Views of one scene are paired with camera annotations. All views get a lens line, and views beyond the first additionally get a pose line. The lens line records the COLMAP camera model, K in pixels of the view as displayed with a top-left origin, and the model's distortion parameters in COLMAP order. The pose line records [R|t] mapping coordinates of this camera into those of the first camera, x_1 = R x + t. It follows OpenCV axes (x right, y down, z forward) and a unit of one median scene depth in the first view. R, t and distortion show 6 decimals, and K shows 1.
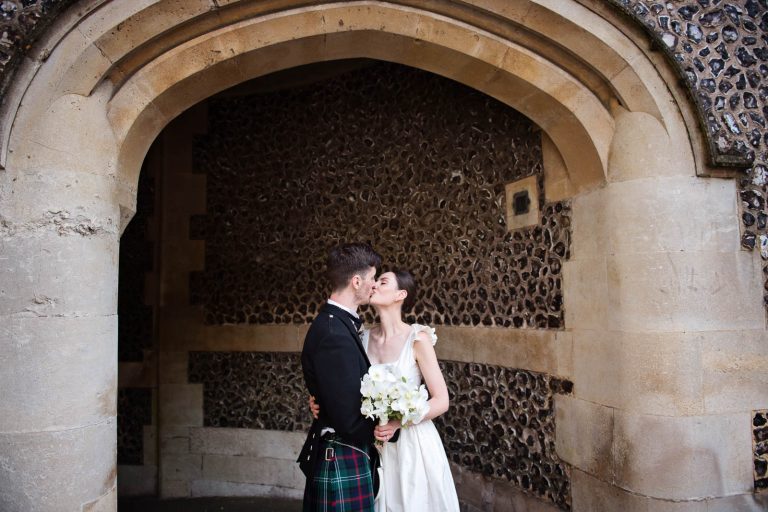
lens RADIAL K [[524.6, 0, 384.0], [0, 524.6, 256.0], [0, 0, 1]] dist [-0.050132, -0.000920]
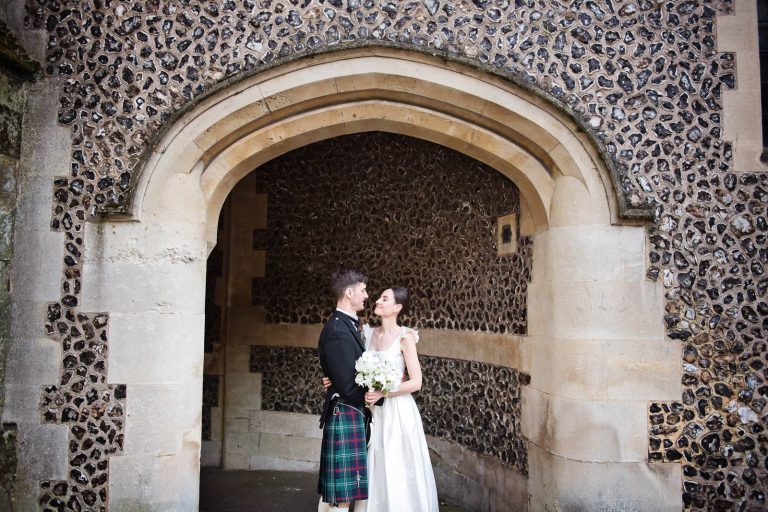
lens RADIAL K [[610.1, 0, 384.0], [0, 610.1, 256.0], [0, 0, 1]] dist [-0.019972, -0.002651]
pose [[0.988988, 0.018520, -0.146835, 0.170654], [-0.017215, 0.999800, 0.010155, -0.053180], [0.146994, -0.007515, 0.989109, -0.443755]]
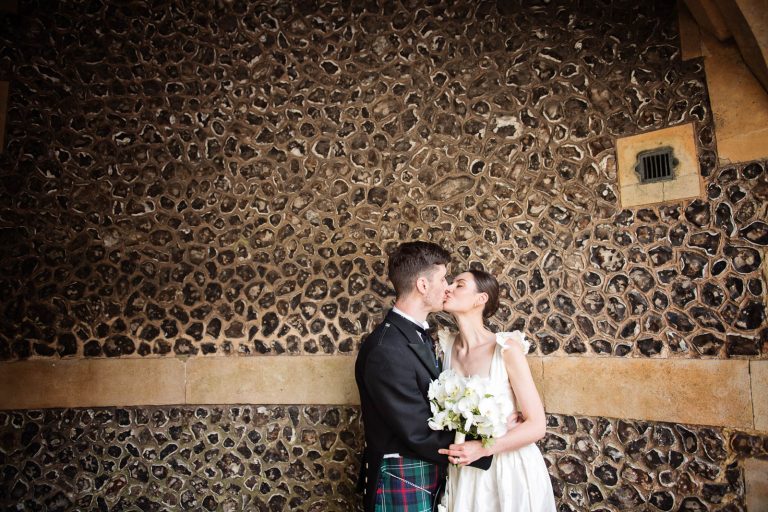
lens RADIAL K [[524.6, 0, 384.0], [0, 524.6, 256.0], [0, 0, 1]] dist [-0.050132, -0.000920]
pose [[0.904198, 0.054276, 0.423652, -0.288042], [-0.037921, 0.998177, -0.046946, 0.051051], [-0.425428, 0.026383, 0.904608, 0.510113]]
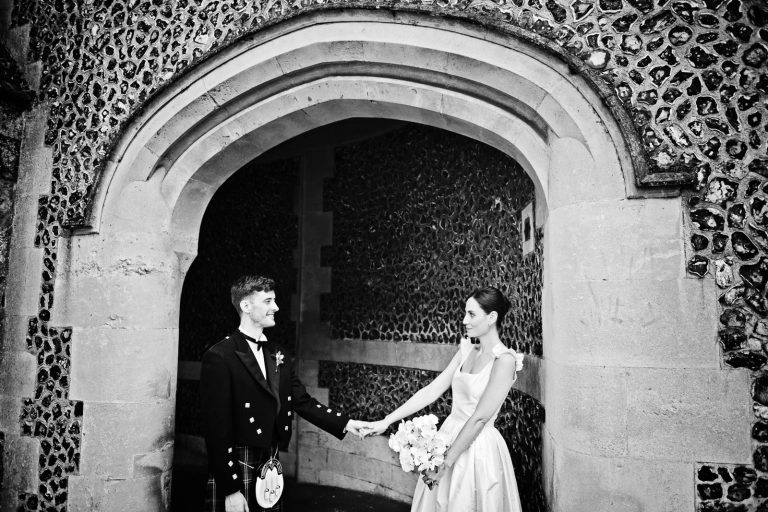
lens RADIAL K [[524.6, 0, 384.0], [0, 524.6, 256.0], [0, 0, 1]] dist [-0.050132, -0.000920]
pose [[0.895123, -0.029925, -0.444814, 0.419855], [0.016449, 0.999282, -0.034125, -0.018251], [0.445516, 0.023229, 0.894973, -0.020530]]
